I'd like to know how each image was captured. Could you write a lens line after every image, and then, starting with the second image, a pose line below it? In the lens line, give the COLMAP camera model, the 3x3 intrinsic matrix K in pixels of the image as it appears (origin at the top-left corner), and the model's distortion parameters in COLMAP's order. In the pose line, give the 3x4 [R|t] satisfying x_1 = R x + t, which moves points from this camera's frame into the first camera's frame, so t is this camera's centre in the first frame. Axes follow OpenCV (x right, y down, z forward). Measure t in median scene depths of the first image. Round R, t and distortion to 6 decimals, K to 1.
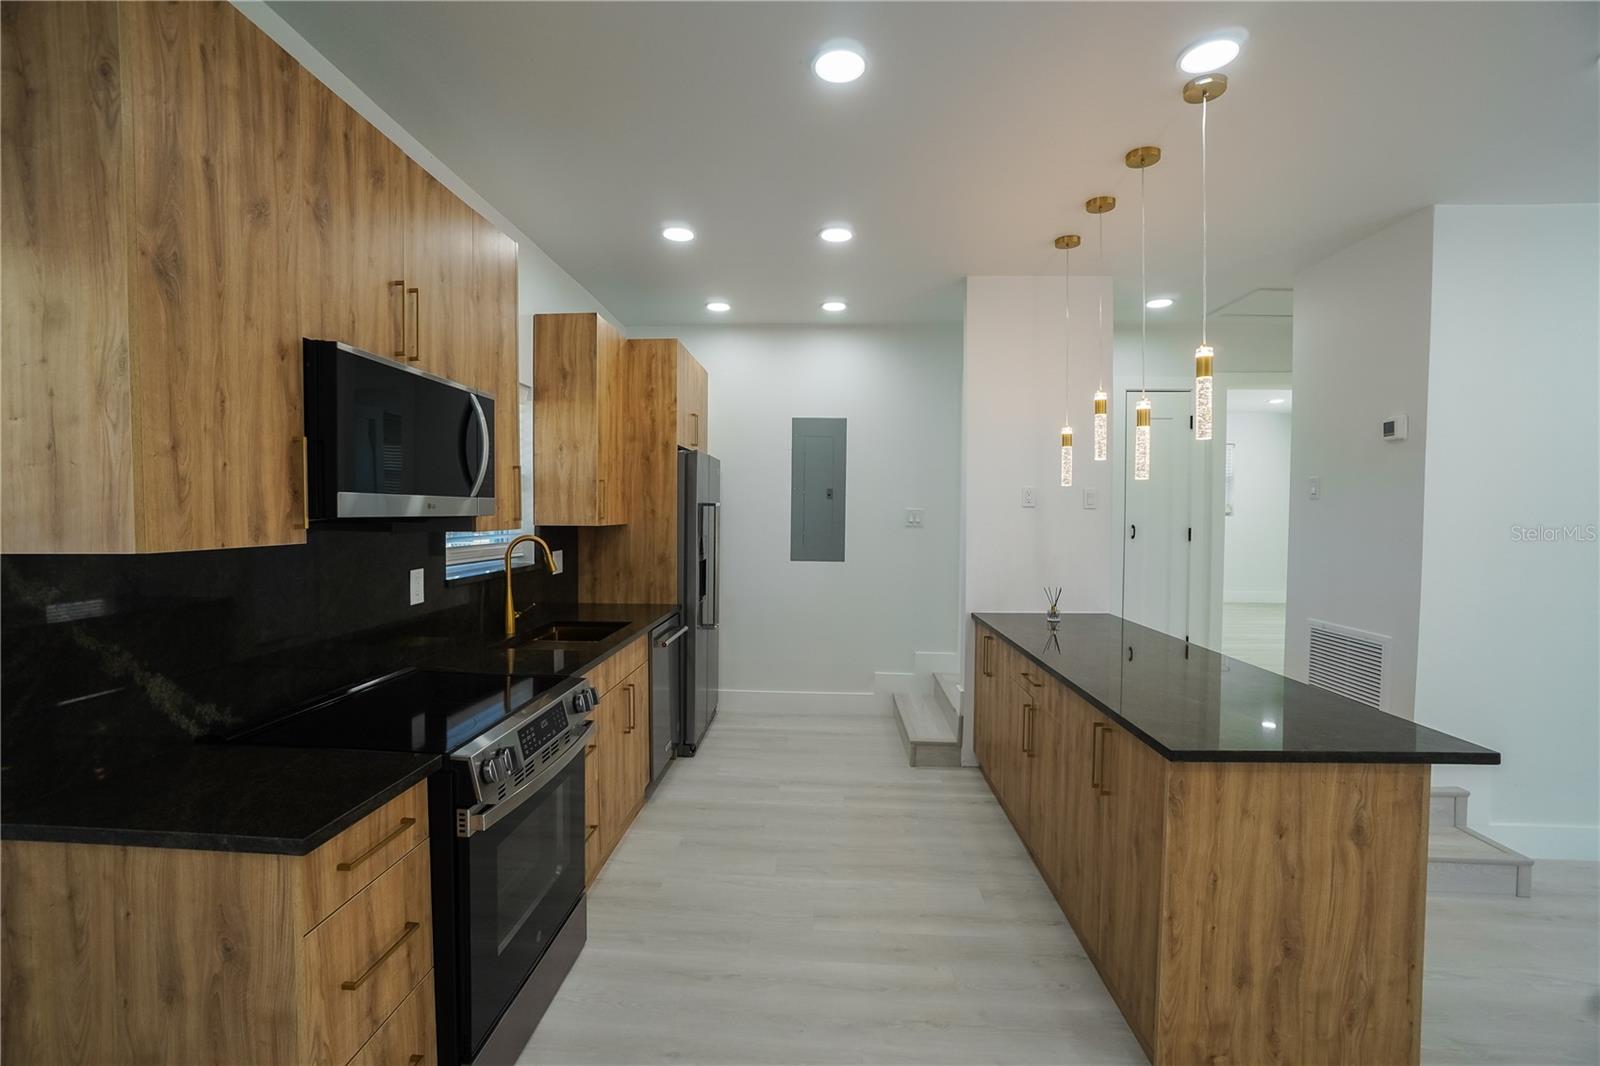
lens RADIAL K [[703.7, 0, 785.0], [0, 703.7, 535.0], [0, 0, 1]] dist [-0.055511, 0.019918]
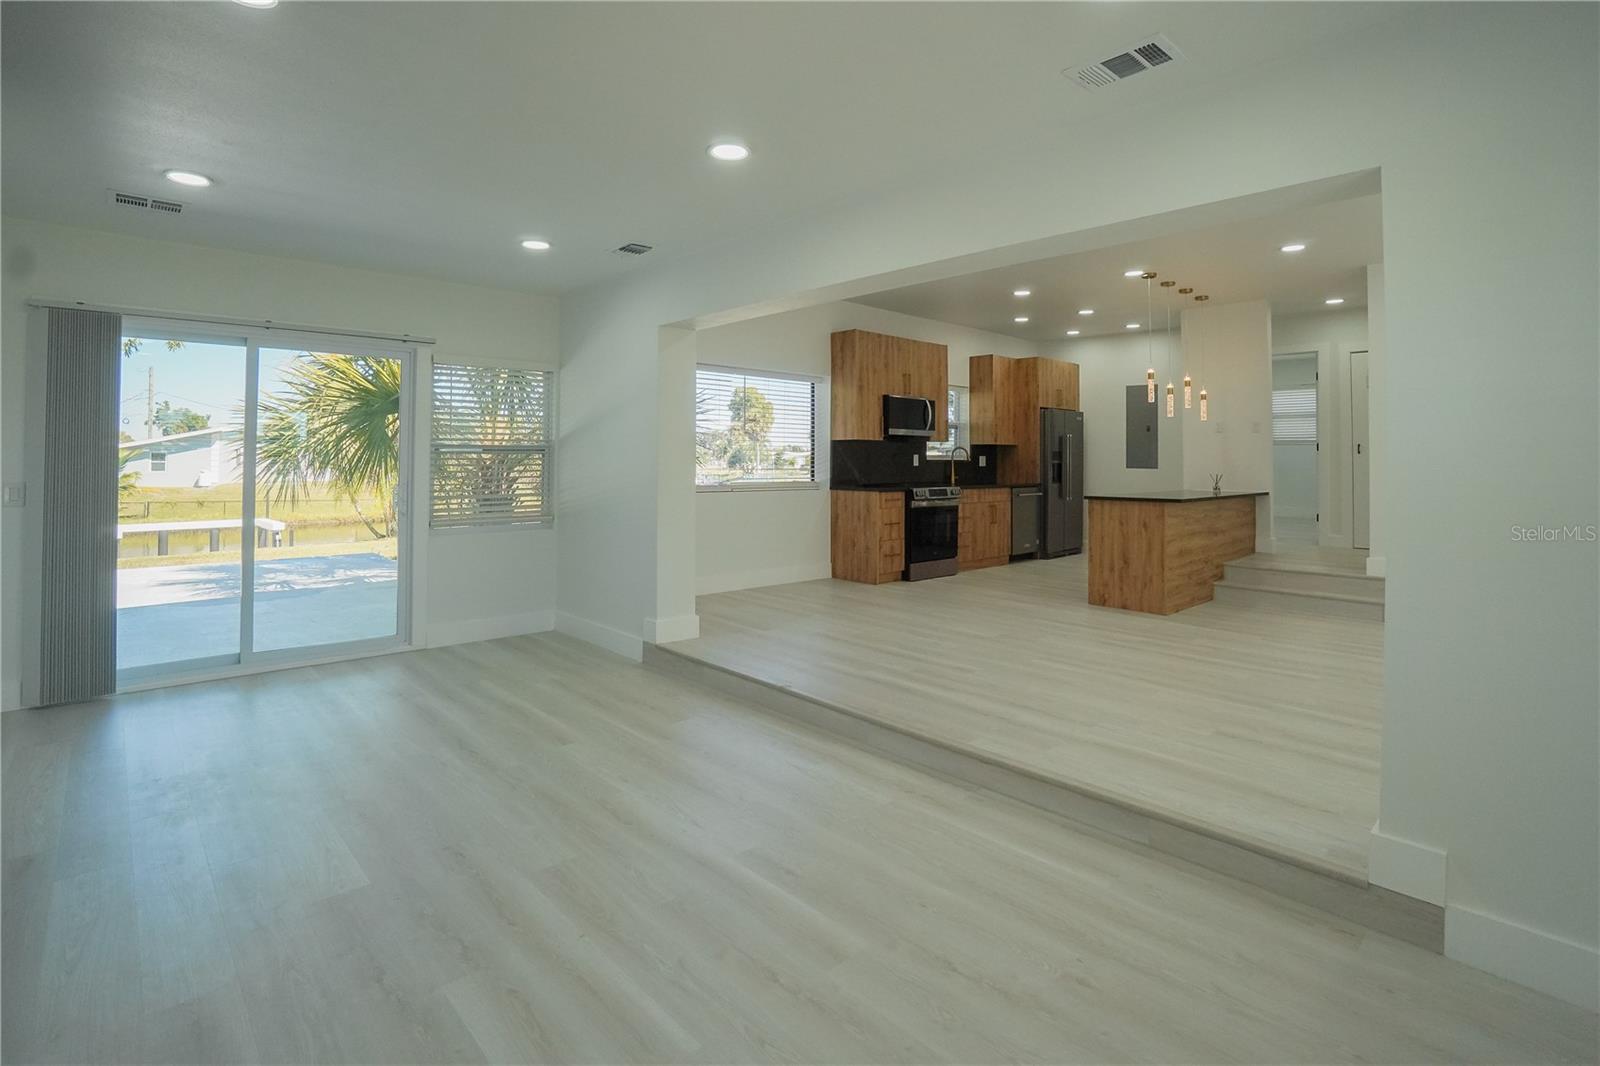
lens RADIAL K [[741.7, 0, 788.0], [0, 741.7, 445.7], [0, 0, 1]] dist [-0.062373, 0.017597]
pose [[0.718449, -0.015204, -0.695413, 2.003039], [-0.025621, 0.998504, -0.048300, 0.269603], [0.695108, 0.052519, 0.716985, -2.611859]]
